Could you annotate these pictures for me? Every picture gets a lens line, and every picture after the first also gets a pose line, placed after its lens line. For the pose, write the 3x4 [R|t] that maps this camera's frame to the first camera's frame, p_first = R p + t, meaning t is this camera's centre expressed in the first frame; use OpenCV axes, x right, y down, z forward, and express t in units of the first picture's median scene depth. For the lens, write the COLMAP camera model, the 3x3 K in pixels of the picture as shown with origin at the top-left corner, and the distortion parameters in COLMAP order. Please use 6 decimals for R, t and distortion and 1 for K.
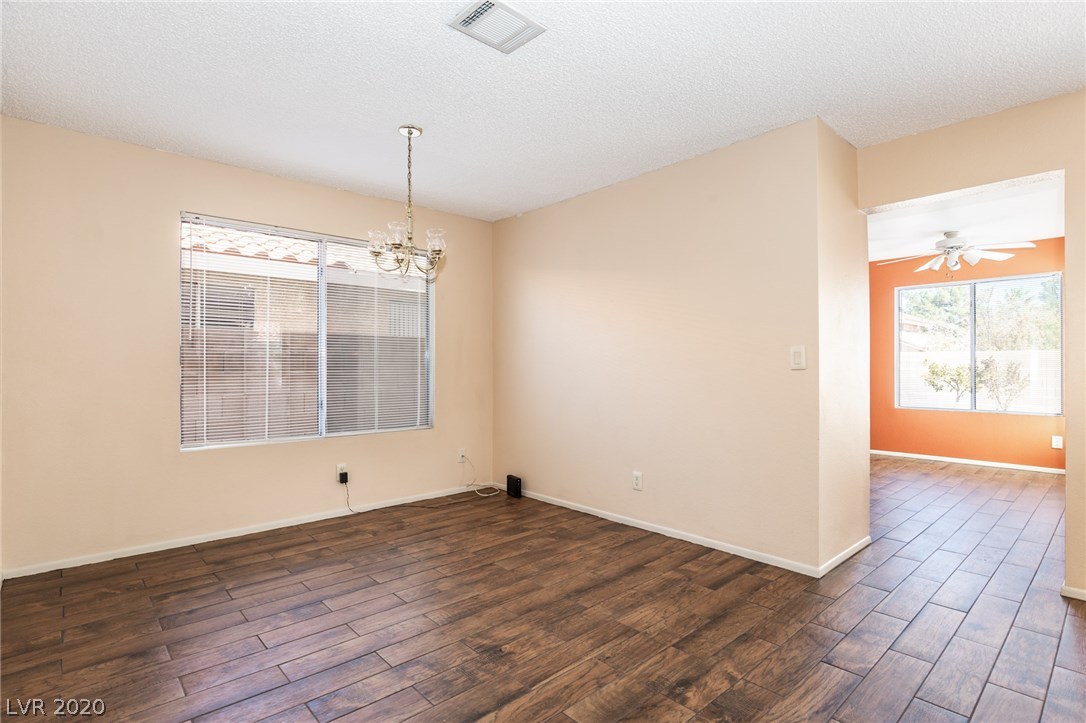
lens RADIAL K [[529.6, 0, 514.5], [0, 529.6, 359.8], [0, 0, 1]] dist [-0.003590, -0.001138]
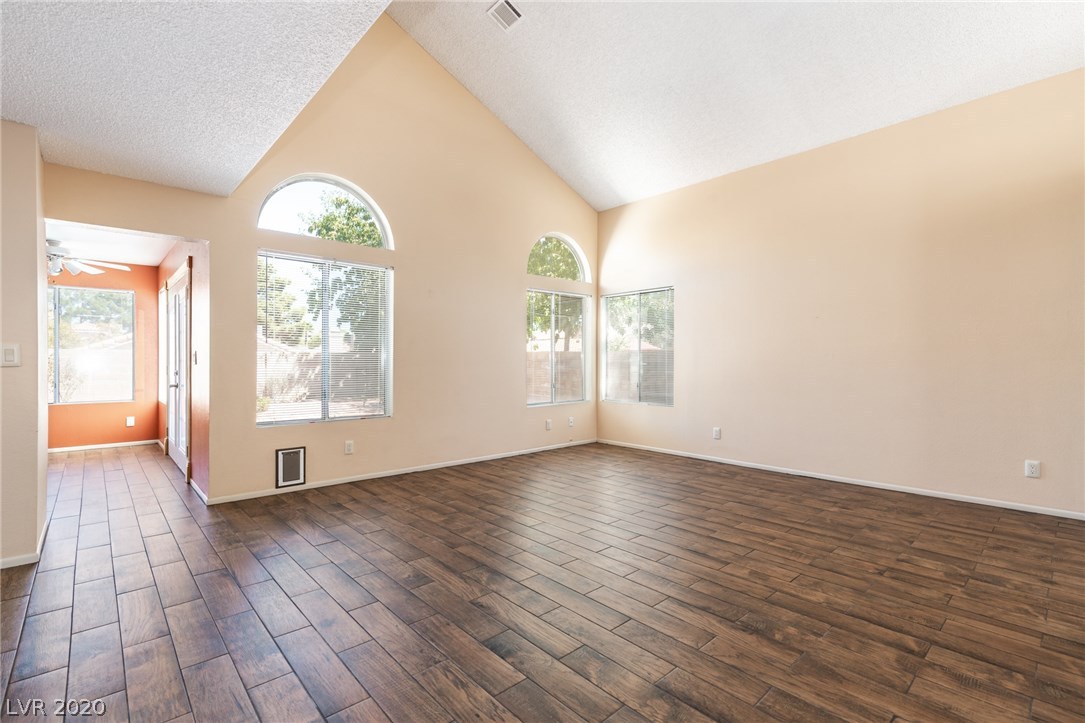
lens RADIAL K [[493.2, 0, 547.0], [0, 493.2, 362.5], [0, 0, 1]] dist [0.004245, -0.003152]
pose [[-0.024866, -0.001476, 0.999690, -0.387212], [-0.008109, 0.999966, 0.001275, 0.000930], [-0.999658, -0.008074, -0.024877, 0.001770]]
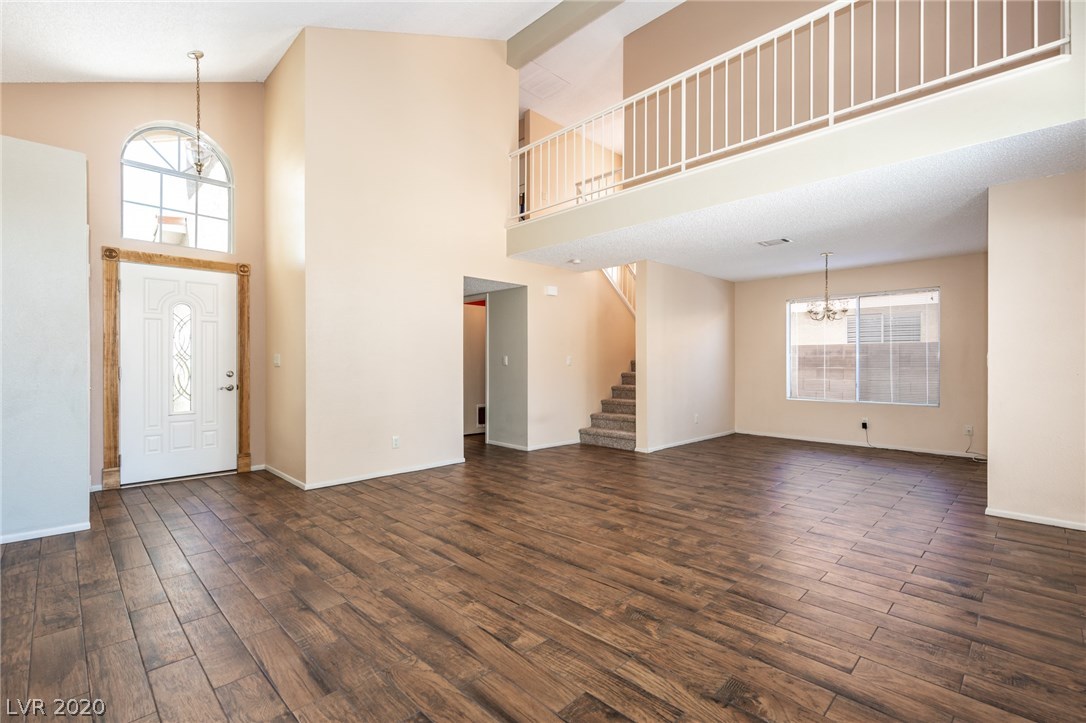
lens RADIAL K [[493.7, 0, 550.3], [0, 493.7, 362.8], [0, 0, 1]] dist [0.004245, -0.003152]
pose [[0.064029, -0.000244, -0.997948, 1.450688], [0.007144, 0.999974, 0.000214, -0.000015], [0.997922, -0.007143, 0.064029, -0.196545]]
